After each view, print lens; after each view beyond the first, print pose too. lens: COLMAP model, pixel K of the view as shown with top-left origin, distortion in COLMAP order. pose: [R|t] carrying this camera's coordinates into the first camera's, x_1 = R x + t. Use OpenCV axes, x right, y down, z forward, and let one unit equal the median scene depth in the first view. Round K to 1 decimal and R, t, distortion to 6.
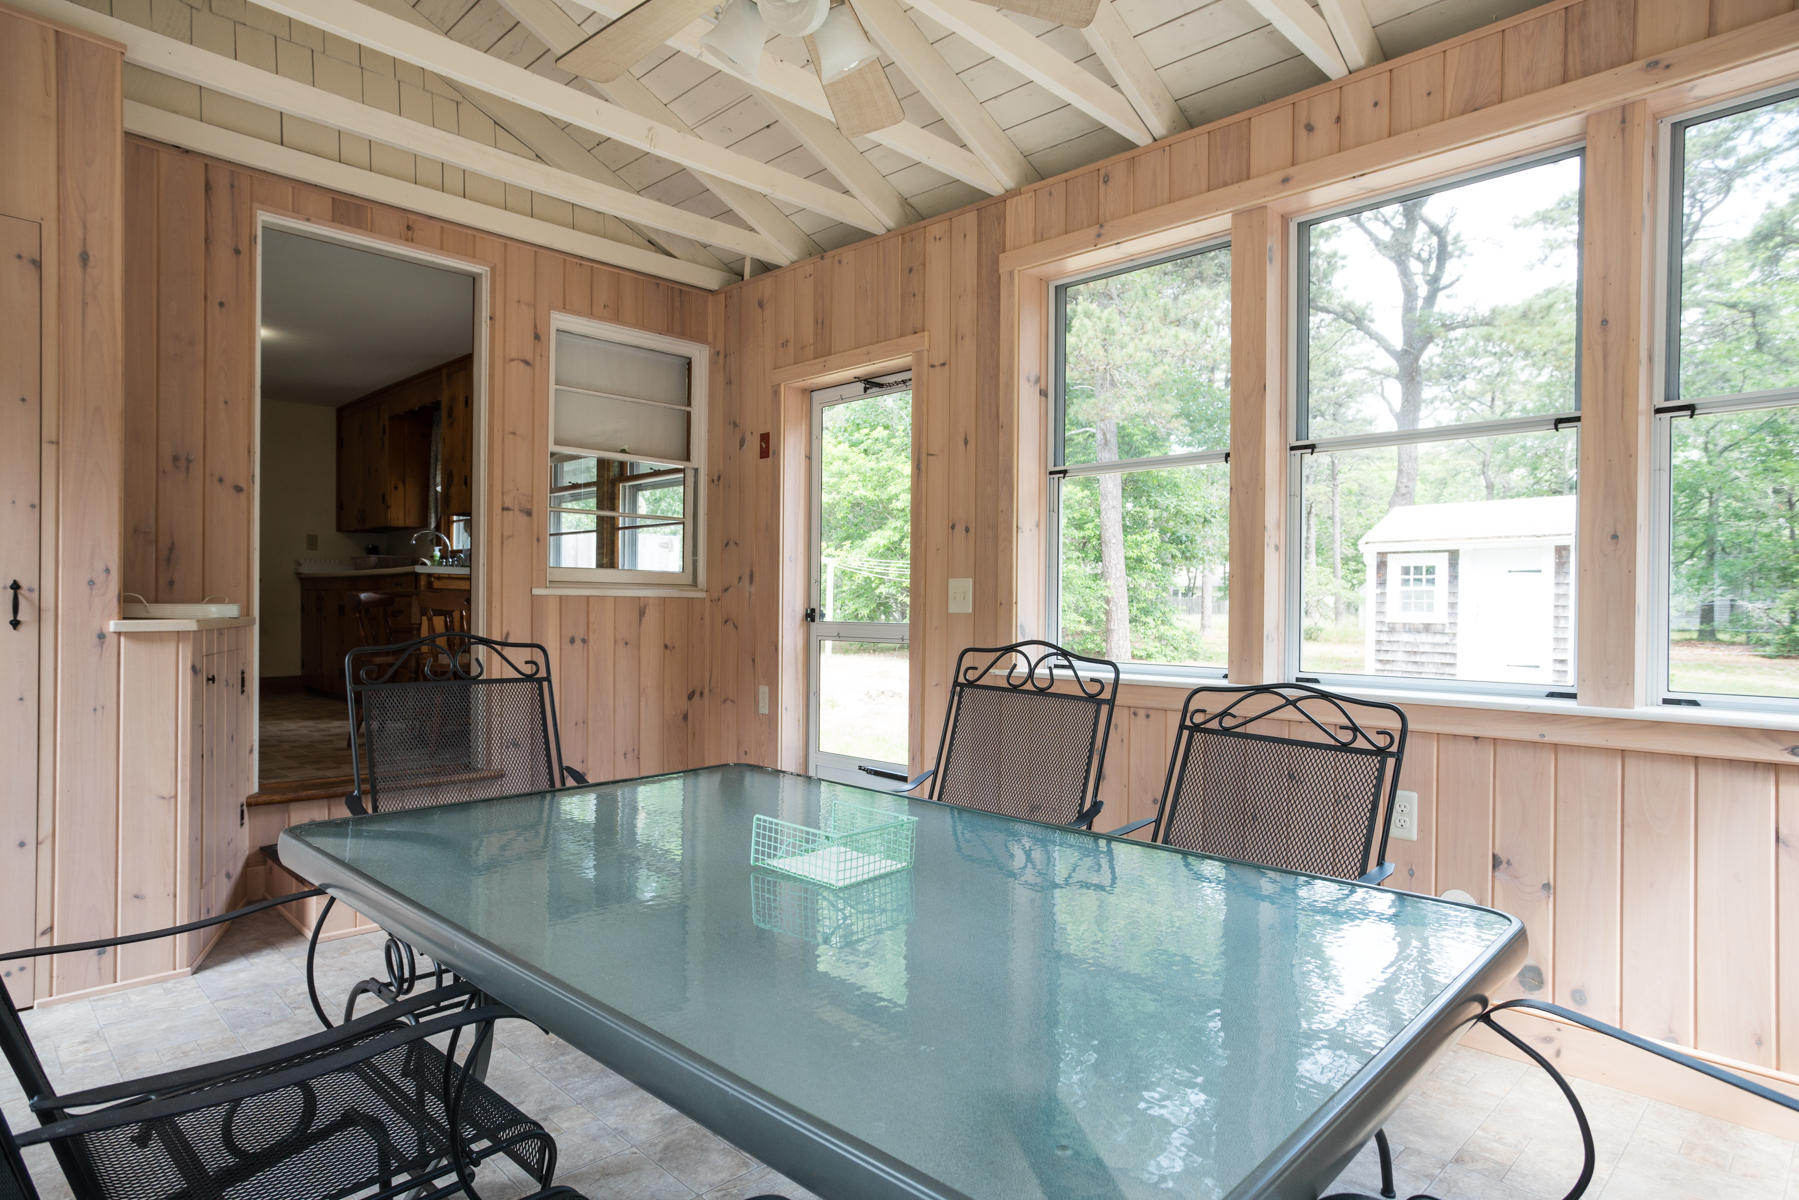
lens RADIAL K [[1008.0, 0, 891.9], [0, 1008.0, 609.1], [0, 0, 1]] dist [-0.000145, 0.000419]
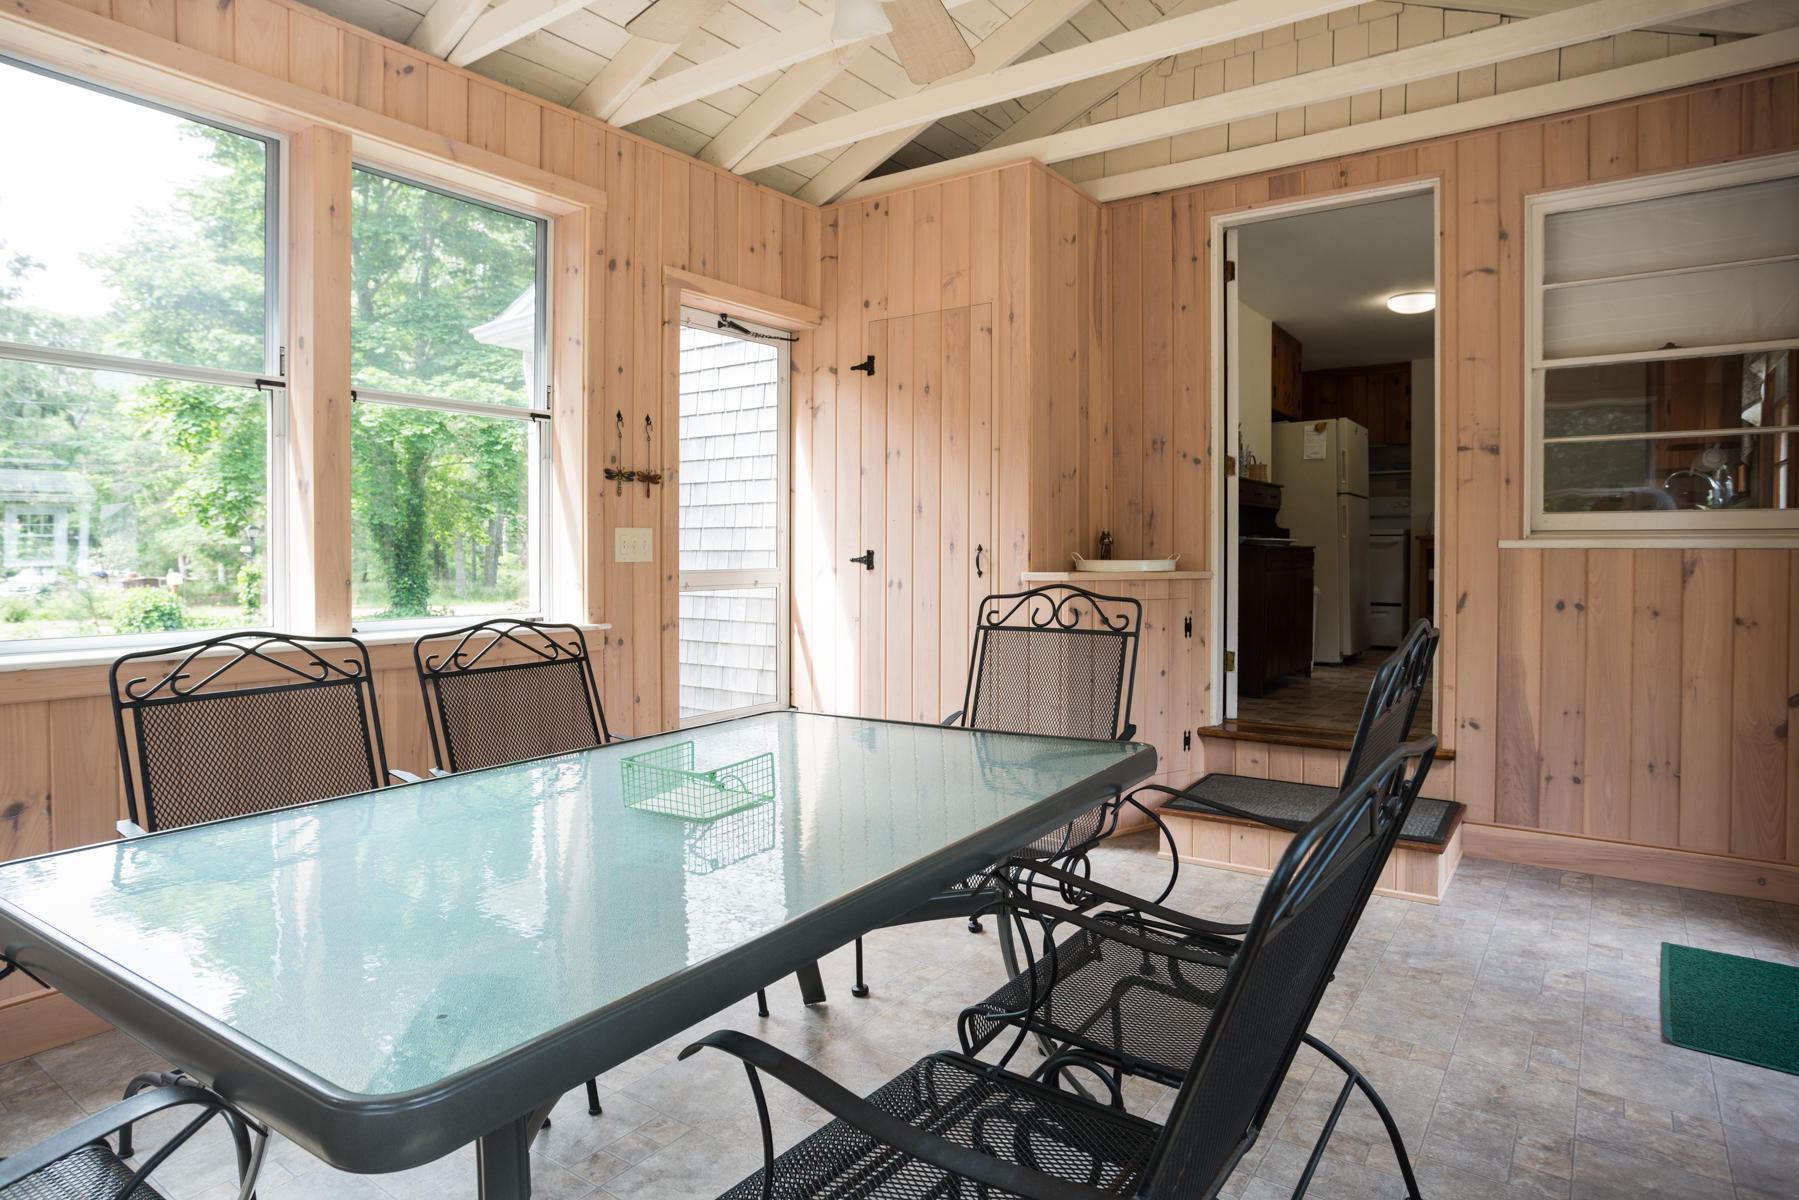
lens RADIAL K [[1135.3, 0, 897.3], [0, 1135.3, 578.1], [0, 0, 1]] dist [0.001301, 0.003523]
pose [[0.168044, 0.003216, -0.985774, 0.552633], [-0.011211, 0.999936, 0.001351, 0.016810], [0.985716, 0.010824, 0.168069, 0.410144]]
